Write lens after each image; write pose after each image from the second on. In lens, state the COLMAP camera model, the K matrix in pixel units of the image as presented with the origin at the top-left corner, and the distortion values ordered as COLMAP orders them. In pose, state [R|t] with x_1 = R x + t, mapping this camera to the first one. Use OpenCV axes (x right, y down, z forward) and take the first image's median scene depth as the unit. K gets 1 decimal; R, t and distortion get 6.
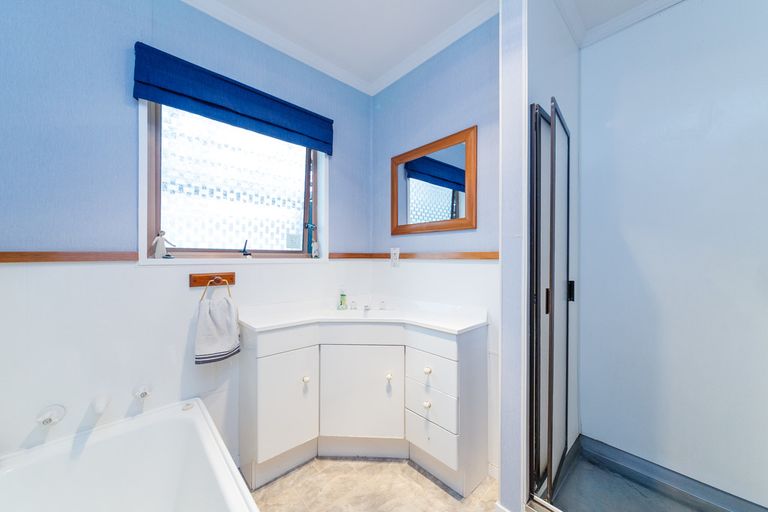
lens RADIAL K [[283.4, 0, 382.9], [0, 283.4, 261.7], [0, 0, 1]] dist [0.007770, 0.000156]
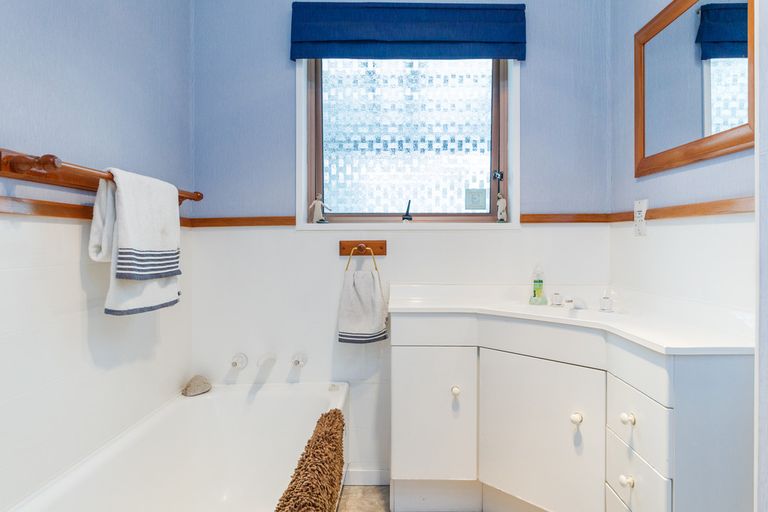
lens RADIAL K [[471.4, 0, 385.6], [0, 471.4, 247.8], [0, 0, 1]] dist [0.005870, -0.000125]
pose [[0.730484, 0.009193, -0.682868, 0.347971], [-0.007025, 0.999958, 0.005947, 0.045521], [0.682894, 0.000452, 0.730517, 0.020404]]
